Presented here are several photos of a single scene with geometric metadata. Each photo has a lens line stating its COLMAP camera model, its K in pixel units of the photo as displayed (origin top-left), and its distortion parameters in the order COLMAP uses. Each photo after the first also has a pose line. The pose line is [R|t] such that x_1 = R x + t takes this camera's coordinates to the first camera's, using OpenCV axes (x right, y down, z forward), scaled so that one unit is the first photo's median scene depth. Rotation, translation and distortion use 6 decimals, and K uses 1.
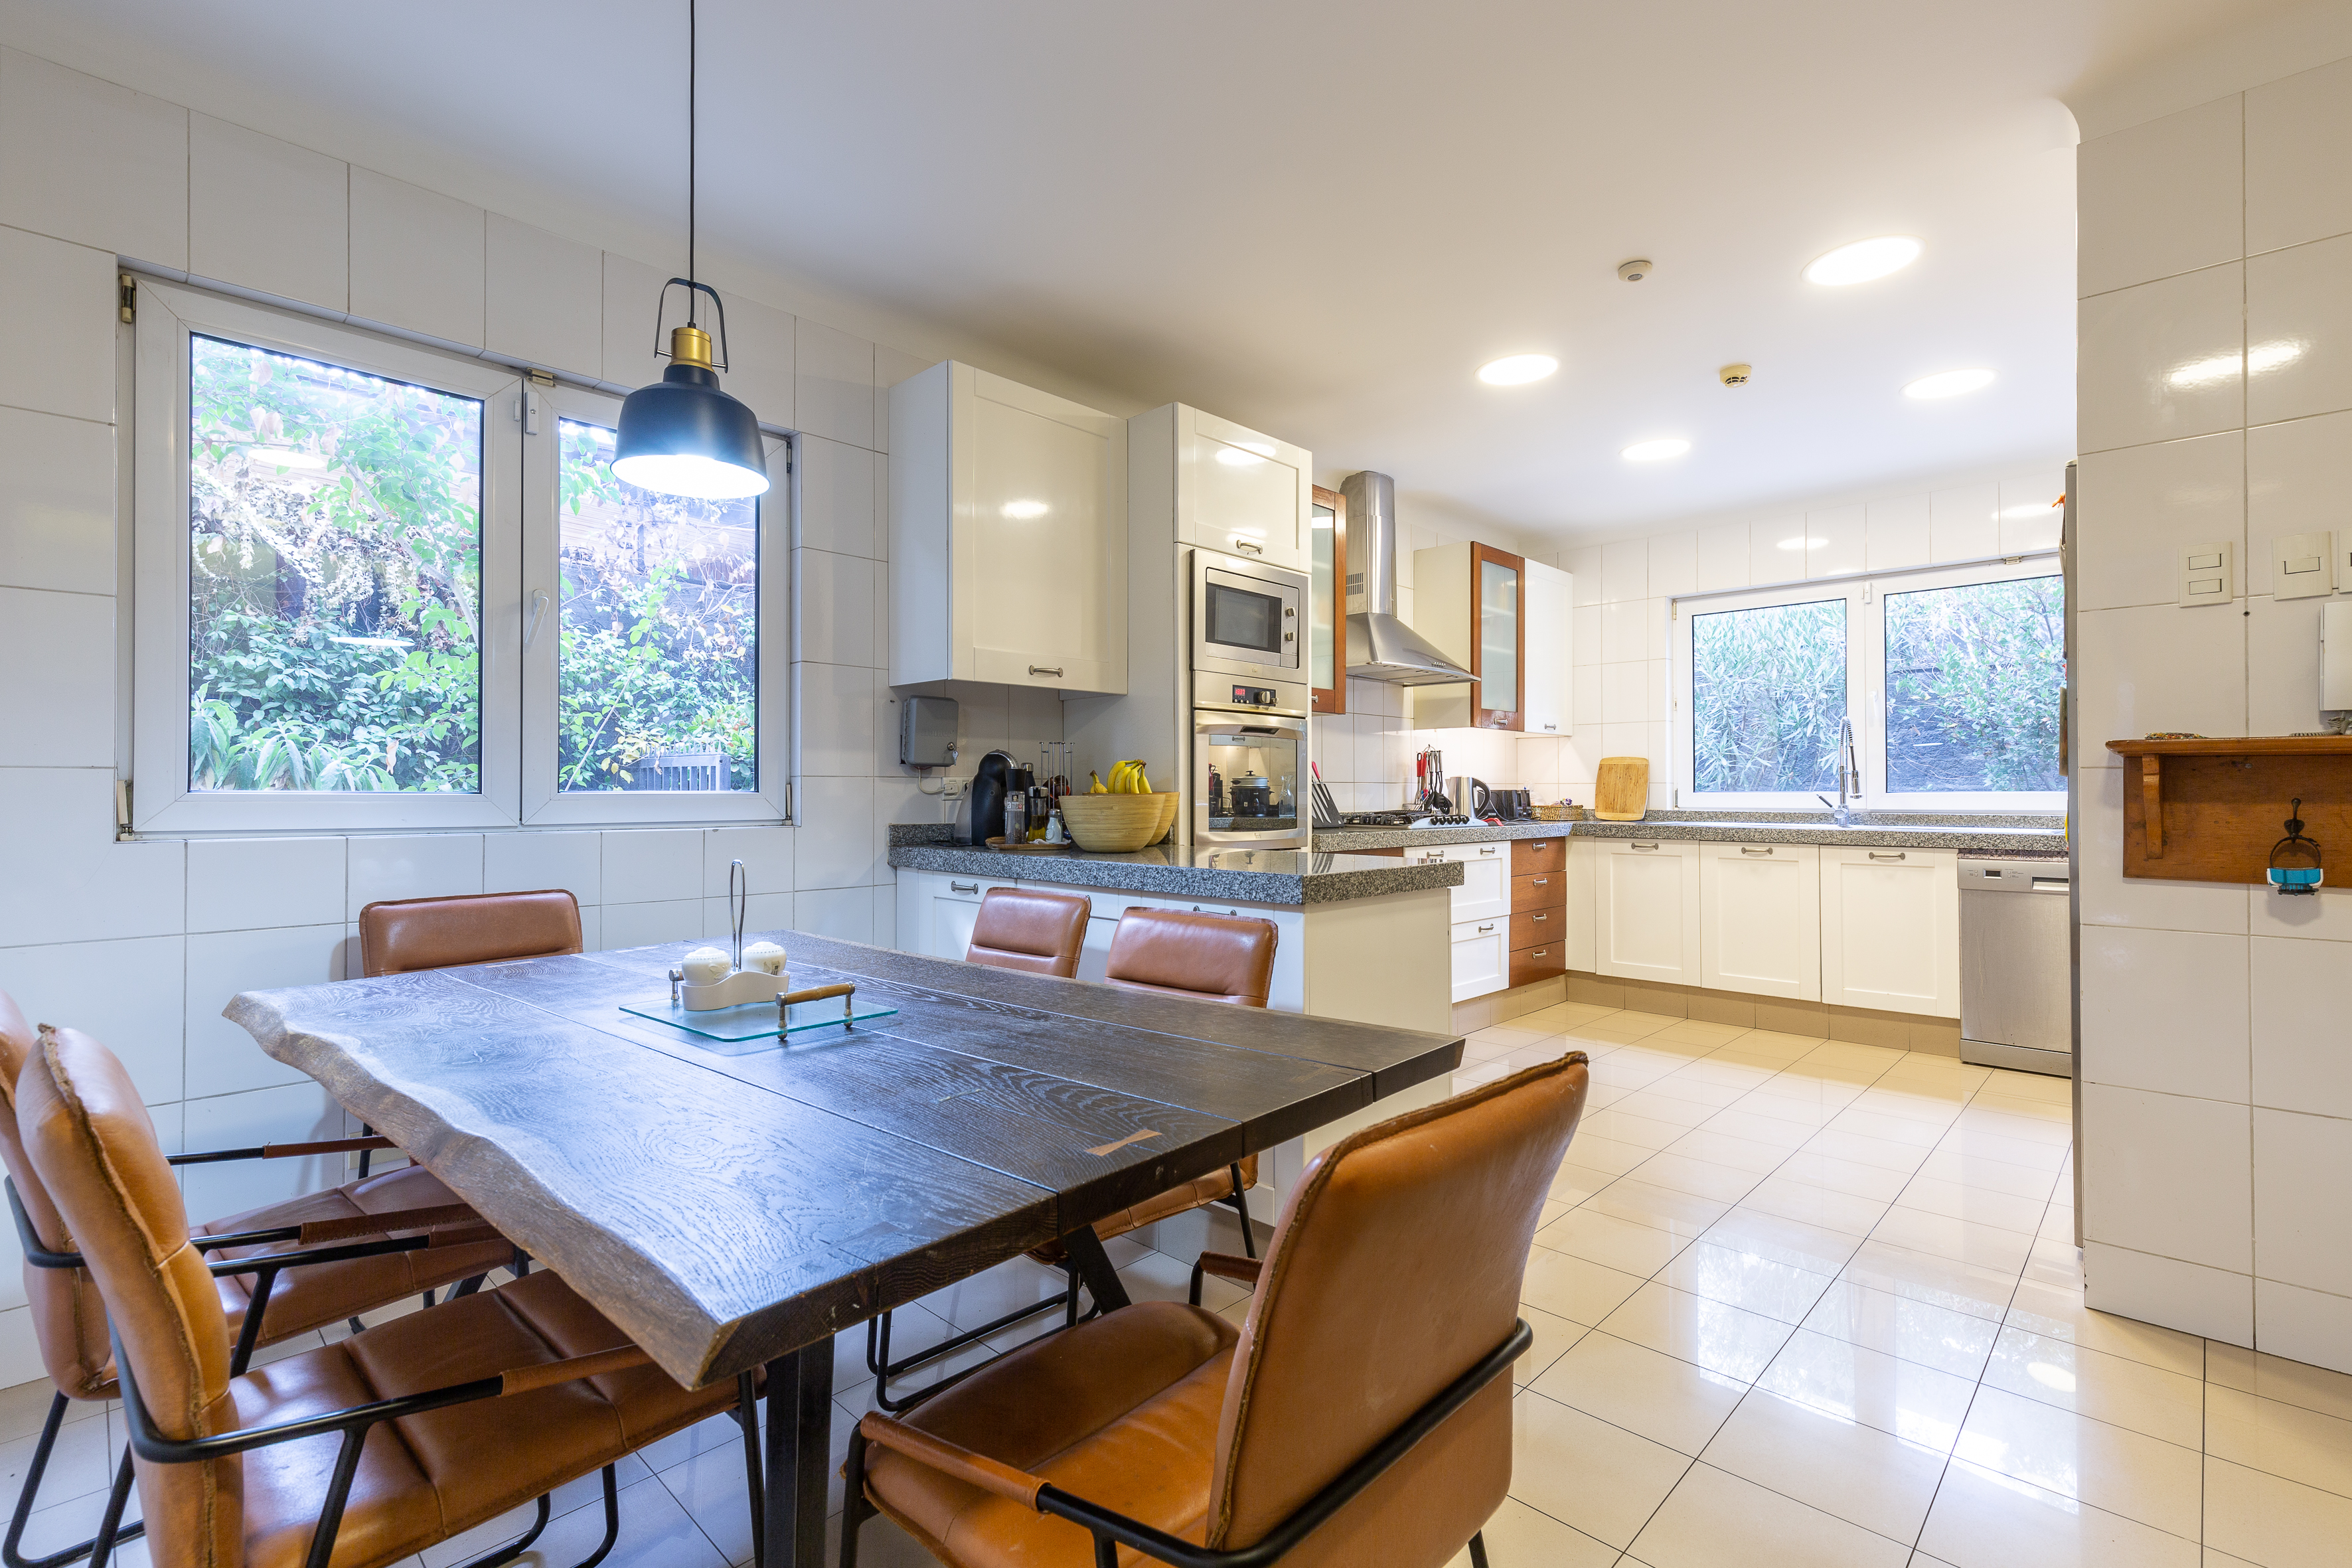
lens RADIAL K [[1066.2, 0, 1180.4], [0, 1066.2, 780.3], [0, 0, 1]] dist [0.009276, -0.000685]
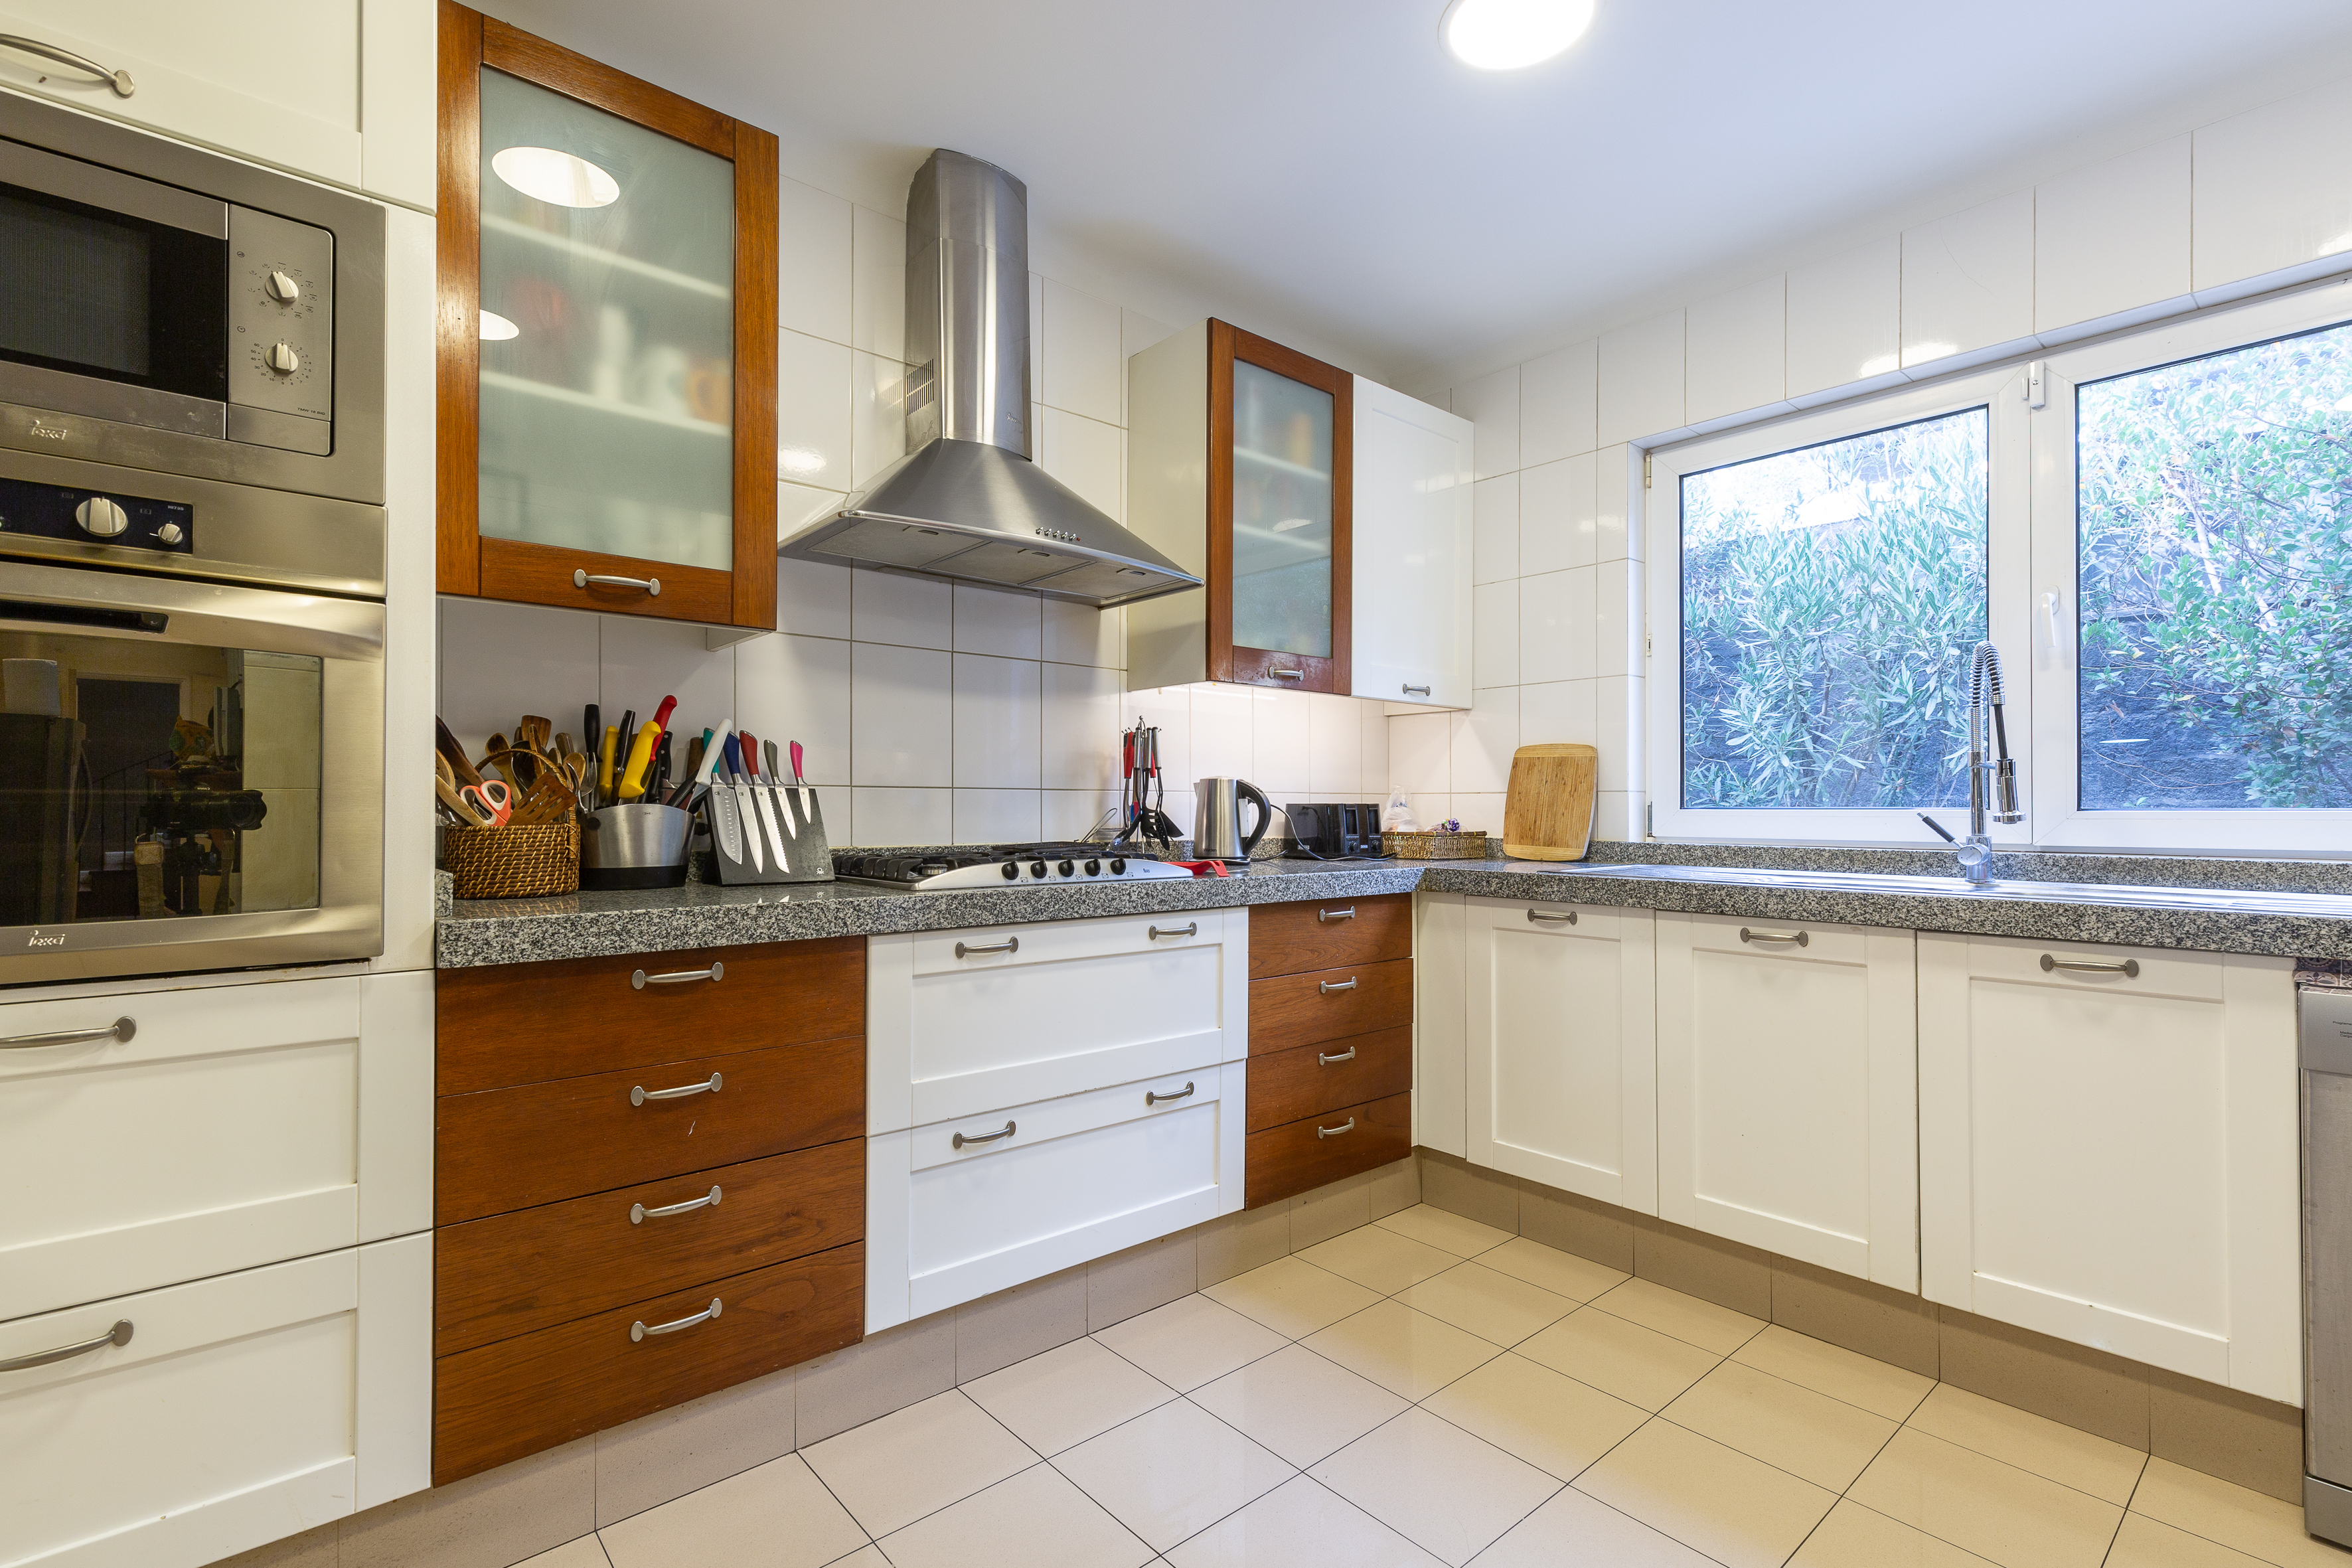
lens RADIAL K [[1066.2, 0, 1171.1], [0, 1066.2, 795.4], [0, 0, 1]] dist [0.009276, -0.000685]
pose [[0.994735, 0.001782, -0.102461, 0.303644], [-0.001799, 0.999998, -0.000077, 0.005426], [0.102460, 0.000261, 0.994737, 0.478199]]
